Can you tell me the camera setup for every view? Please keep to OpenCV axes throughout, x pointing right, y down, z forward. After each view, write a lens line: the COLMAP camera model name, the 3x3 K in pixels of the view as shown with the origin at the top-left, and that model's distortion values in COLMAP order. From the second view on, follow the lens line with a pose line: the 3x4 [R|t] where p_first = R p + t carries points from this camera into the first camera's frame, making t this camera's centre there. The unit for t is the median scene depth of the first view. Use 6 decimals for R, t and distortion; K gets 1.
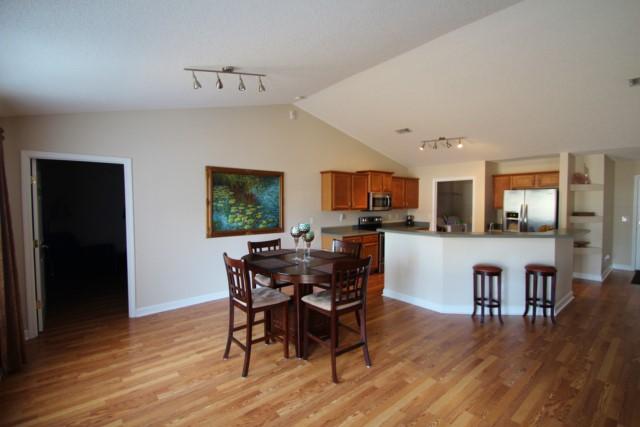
lens RADIAL K [[298.5, 0, 319.1], [0, 298.5, 214.5], [0, 0, 1]] dist [-0.004100, -0.008045]
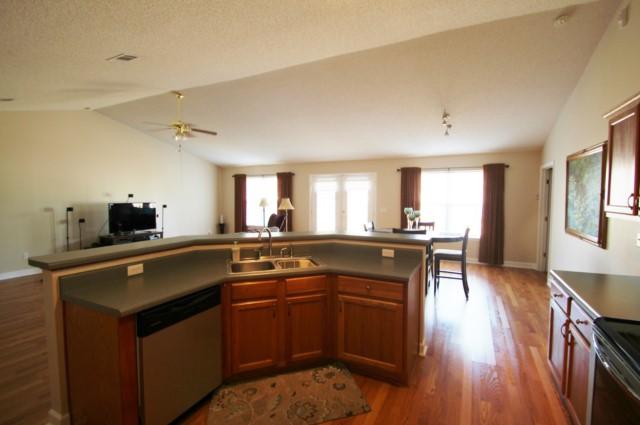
lens RADIAL K [[298.5, 0, 323.8], [0, 298.5, 208.3], [0, 0, 1]] dist [-0.004100, -0.008045]
pose [[-0.908732, 0.020143, -0.416893, 0.571994], [-0.018515, 0.995906, 0.088478, -0.055963], [0.416969, 0.088121, -0.904639, 1.227619]]
